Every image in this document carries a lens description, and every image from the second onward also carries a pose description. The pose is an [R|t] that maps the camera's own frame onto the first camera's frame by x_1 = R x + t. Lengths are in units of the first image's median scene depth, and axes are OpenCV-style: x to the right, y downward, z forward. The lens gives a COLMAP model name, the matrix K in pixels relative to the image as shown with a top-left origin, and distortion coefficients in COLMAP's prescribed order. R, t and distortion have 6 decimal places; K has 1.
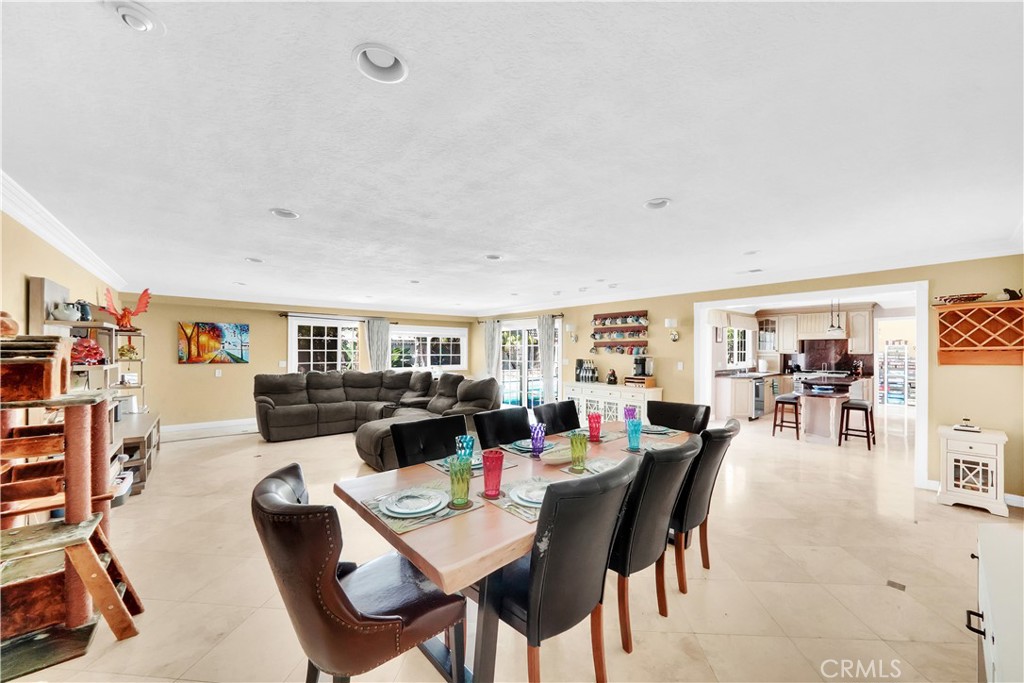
lens RADIAL K [[384.9, 0, 515.2], [0, 384.9, 352.6], [0, 0, 1]] dist [0.000026, 0.000038]
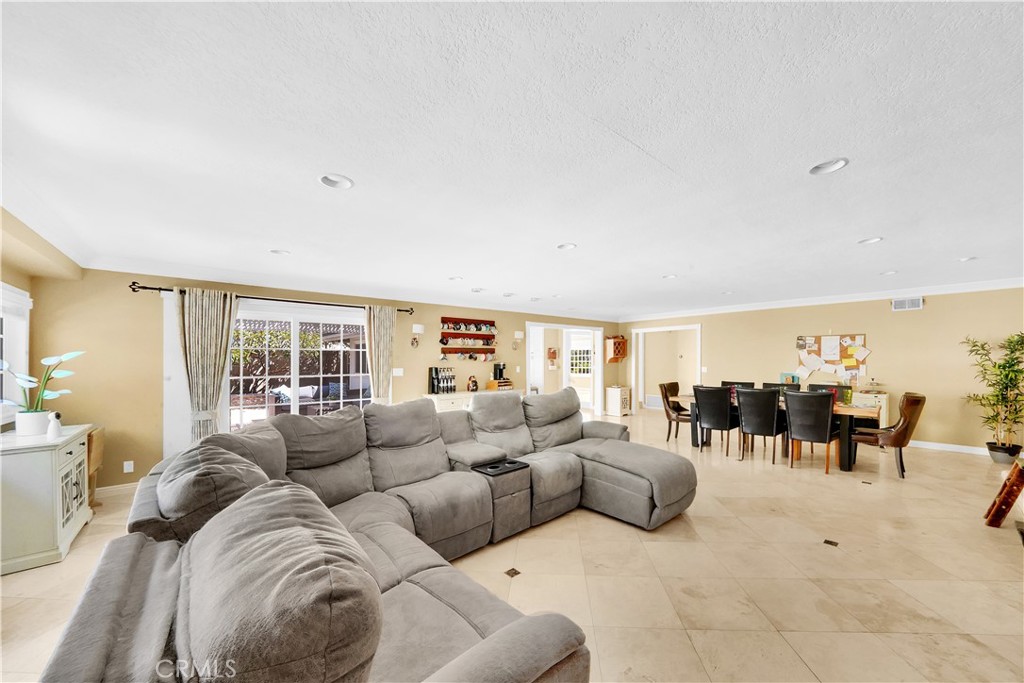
lens RADIAL K [[384.9, 0, 515.2], [0, 384.9, 352.6], [0, 0, 1]] dist [0.000026, 0.000038]
pose [[0.038862, 0.005102, 0.999232, -0.677167], [0.001171, 0.999986, -0.005152, -0.010921], [-0.999244, 0.001370, 0.038856, 0.798462]]
